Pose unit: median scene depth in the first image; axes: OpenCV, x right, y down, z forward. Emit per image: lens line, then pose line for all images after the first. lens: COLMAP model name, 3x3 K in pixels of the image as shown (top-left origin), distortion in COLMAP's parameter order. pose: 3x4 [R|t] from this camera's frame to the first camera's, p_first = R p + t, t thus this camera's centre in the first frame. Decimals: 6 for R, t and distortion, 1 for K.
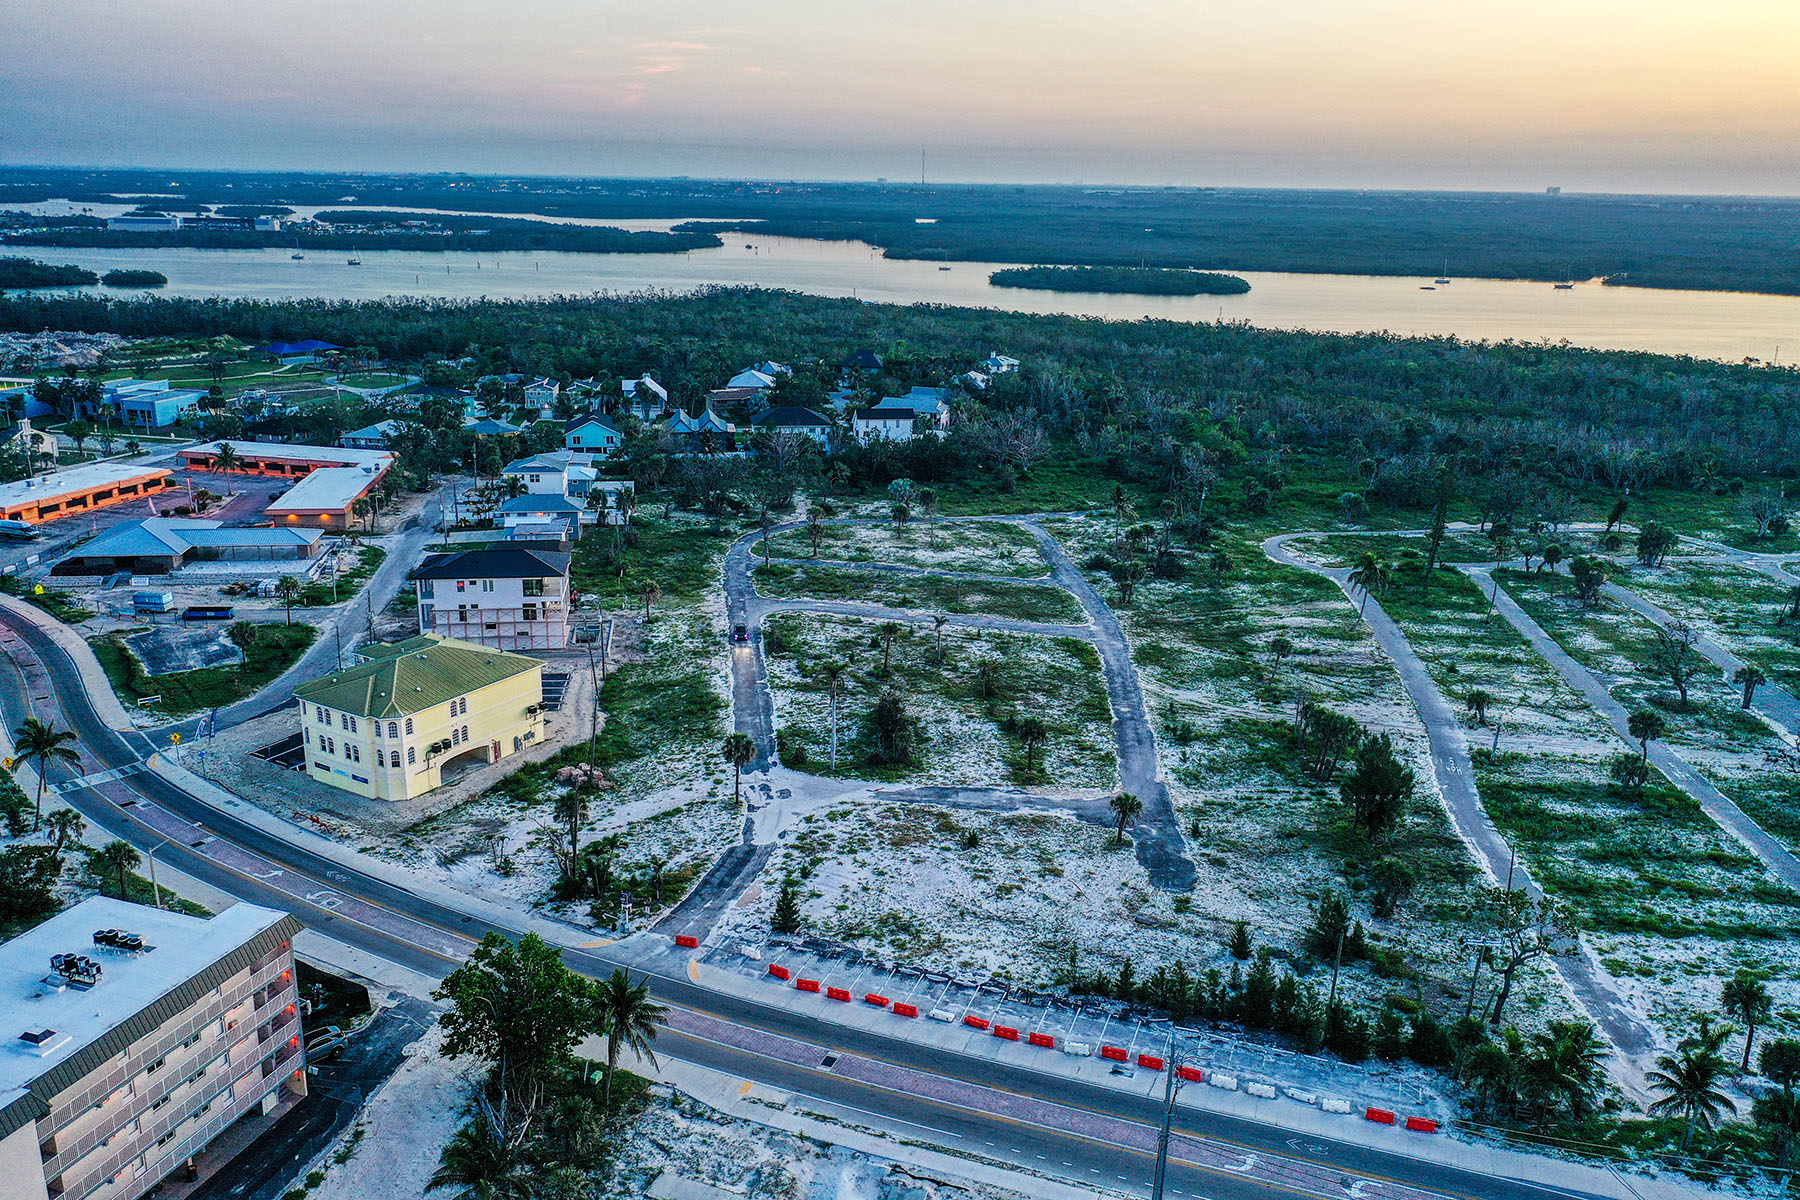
lens RADIAL K [[1423.7, 0, 897.7], [0, 1423.7, 599.7], [0, 0, 1]] dist [0.007416, -0.012122]
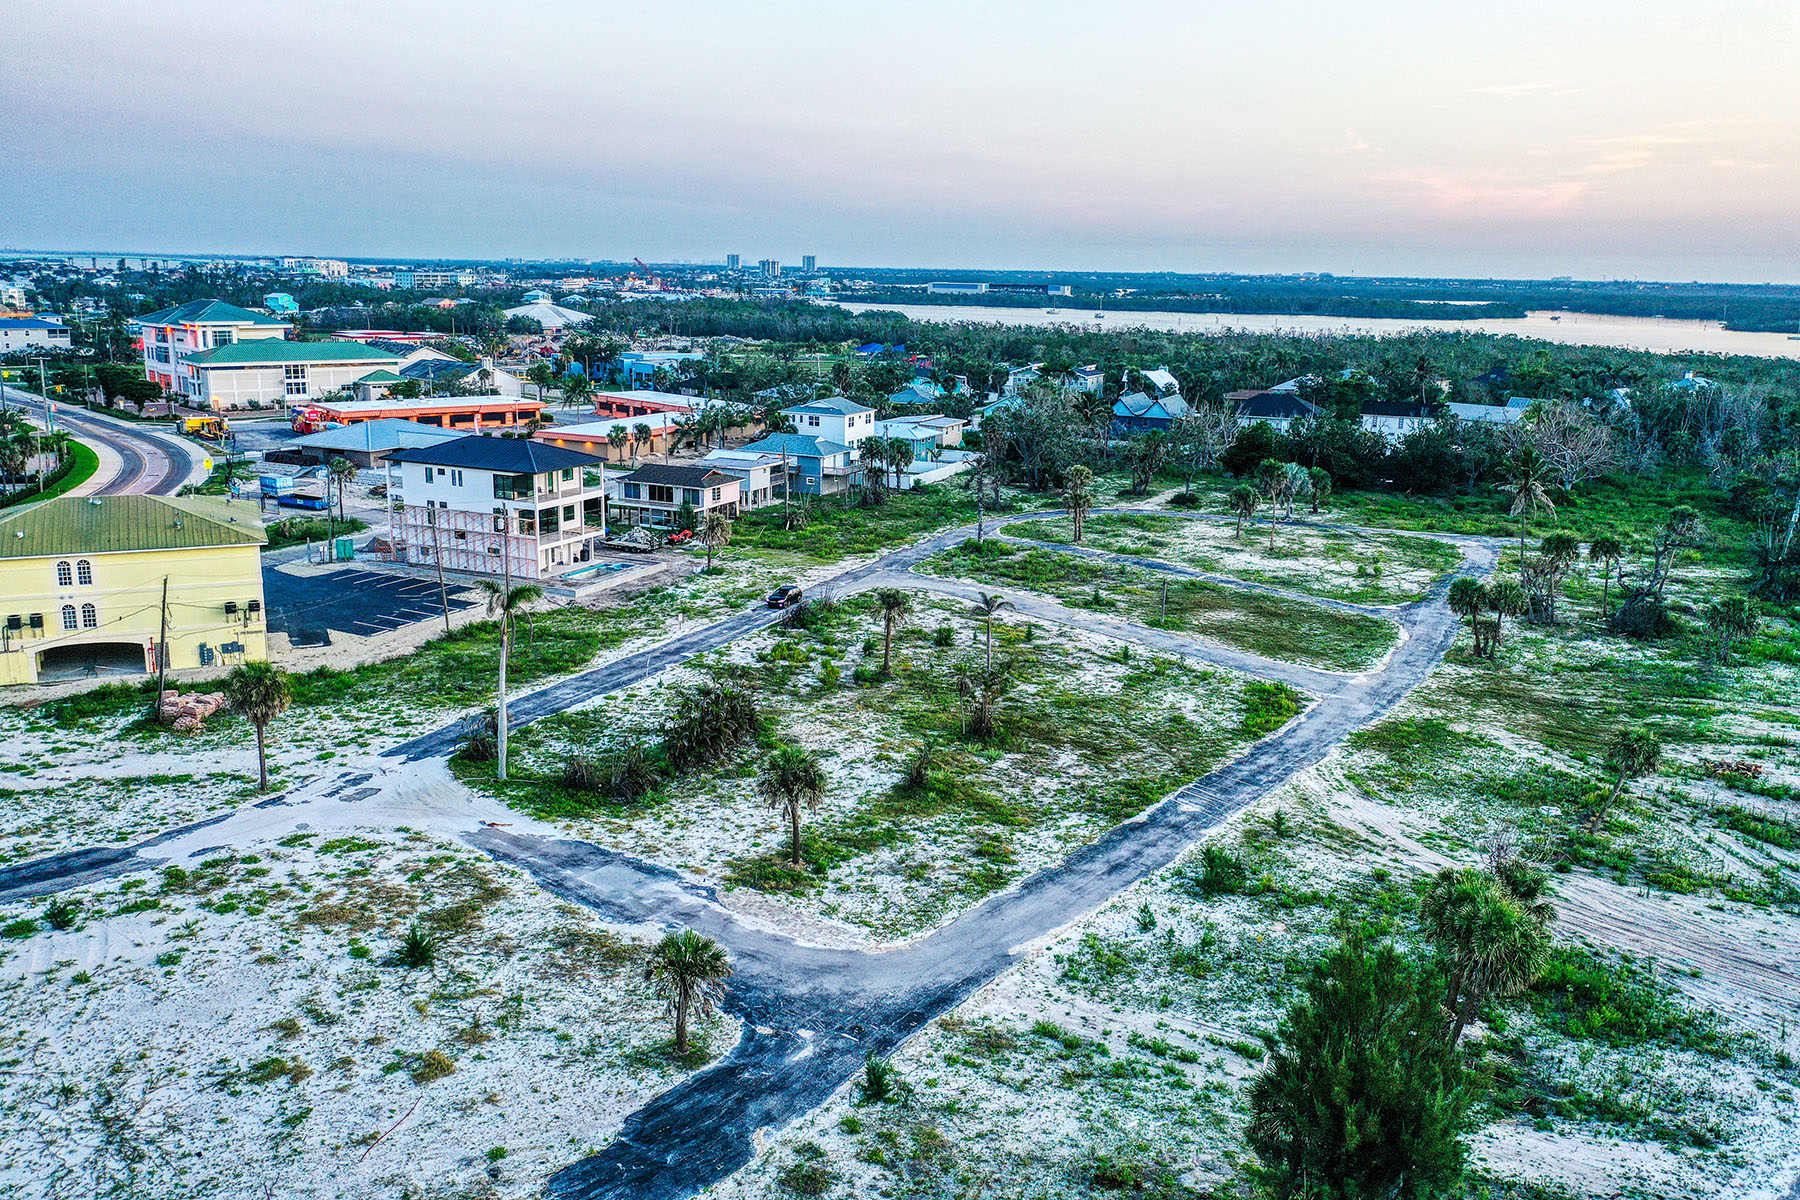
lens RADIAL K [[1423.7, 0, 896.6], [0, 1423.7, 599.2], [0, 0, 1]] dist [0.007416, -0.012122]
pose [[0.836899, 0.122501, -0.533474, 0.324039], [-0.159583, 0.986899, -0.023729, 0.035736], [0.523578, 0.104992, 0.845484, 0.543900]]
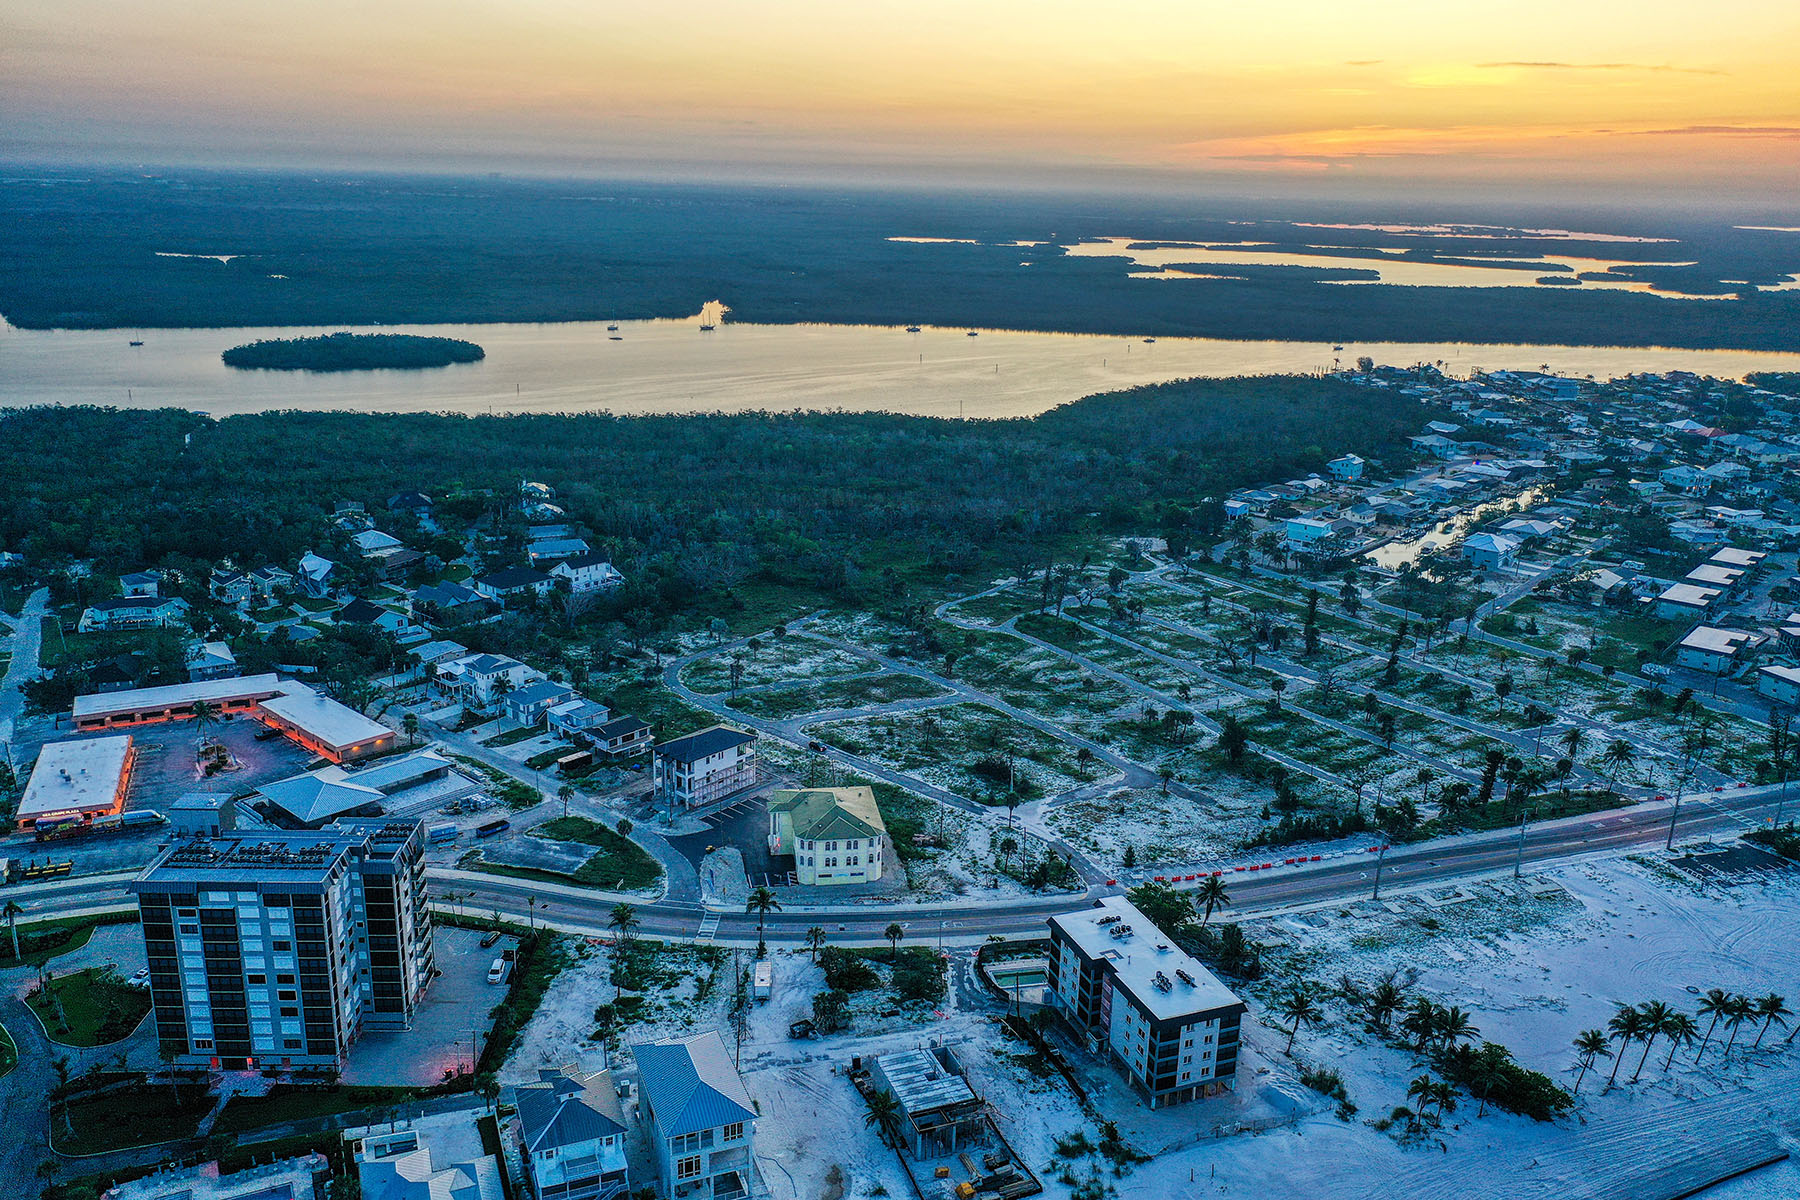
lens RADIAL K [[1423.7, 0, 900.6], [0, 1423.7, 601.7], [0, 0, 1]] dist [0.007416, -0.012122]
pose [[0.767225, -0.183290, 0.614631, -1.138690], [0.172884, 0.981926, 0.077016, -0.279289], [-0.617639, 0.047172, 0.785046, -0.368117]]
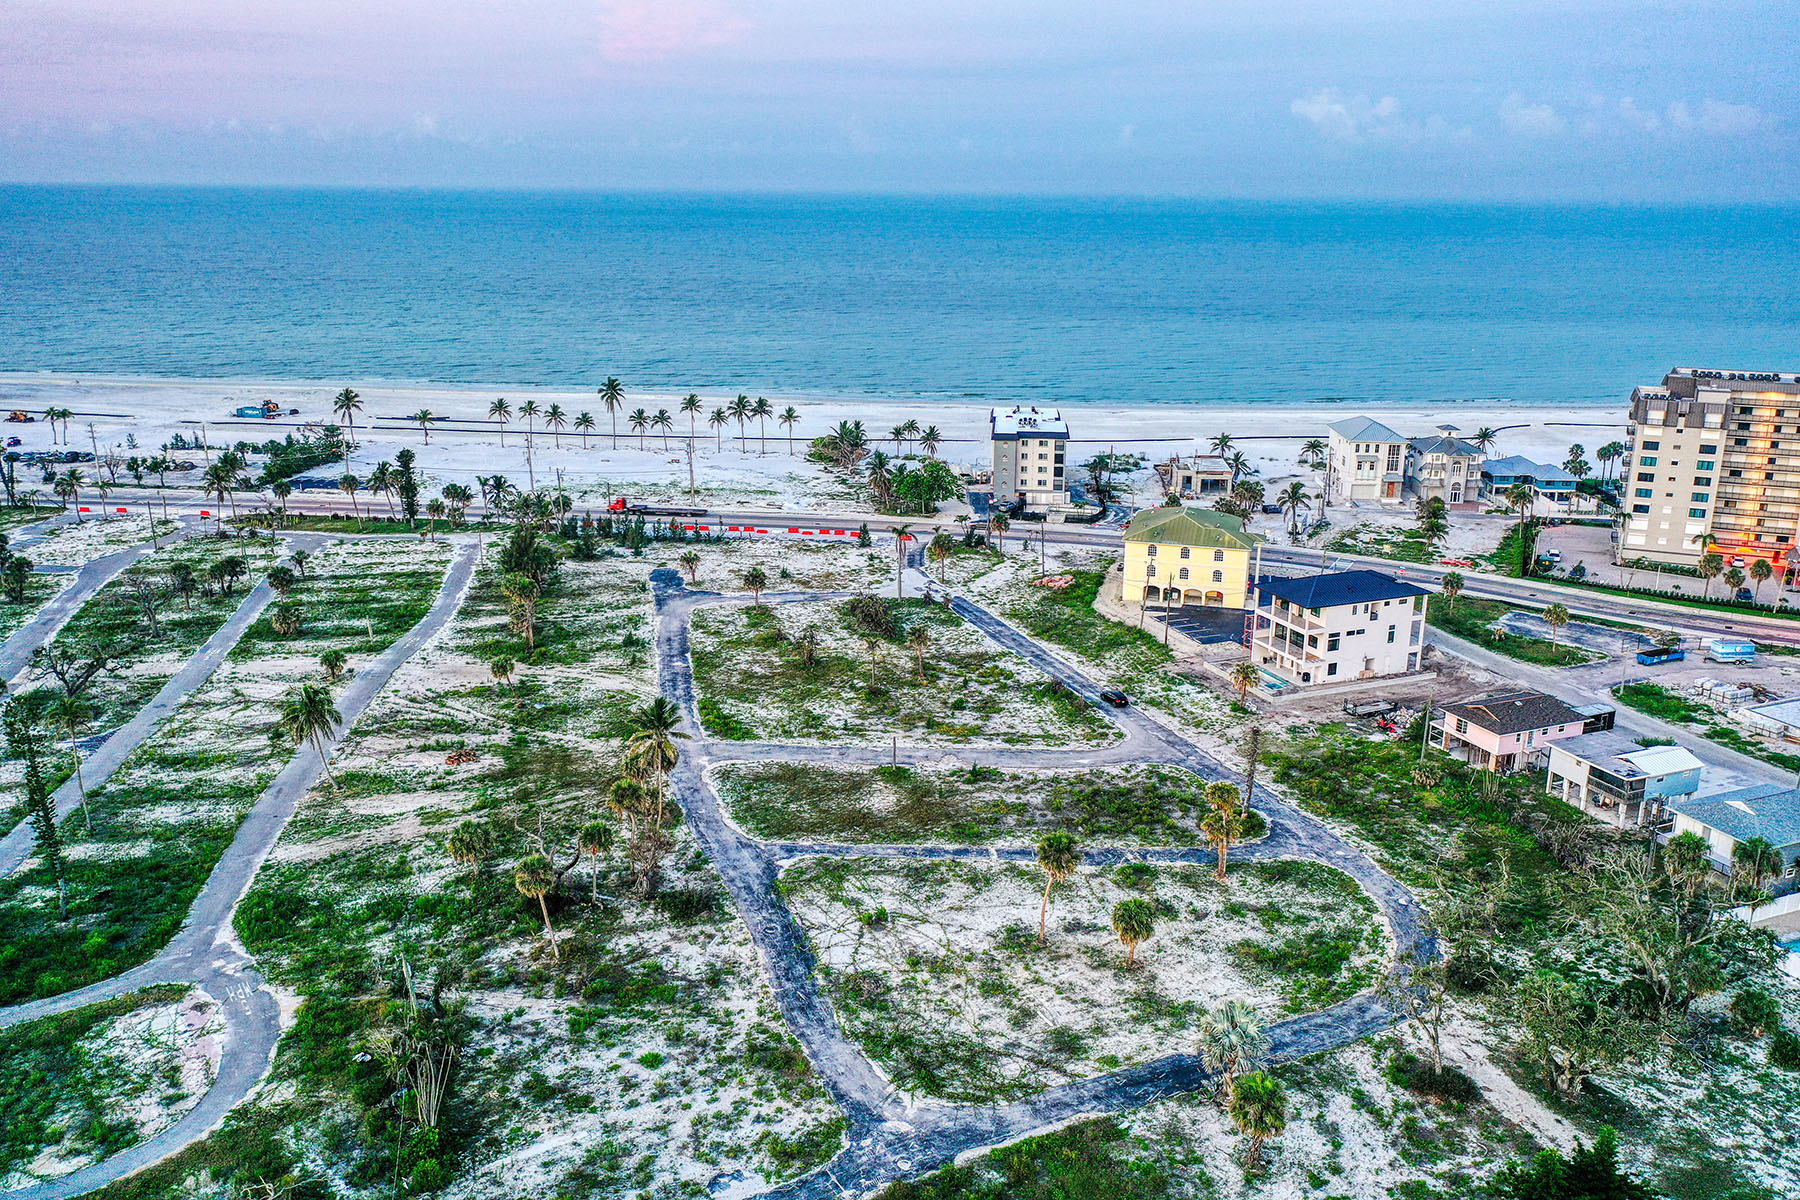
lens RADIAL K [[1423.7, 0, 898.7], [0, 1423.7, 600.1], [0, 0, 1]] dist [0.007416, -0.012122]
pose [[-0.969019, 0.044885, -0.242875, 0.256798], [-0.093792, 0.842815, 0.529968, -0.542664], [0.228486, 0.536328, -0.812494, 1.883523]]
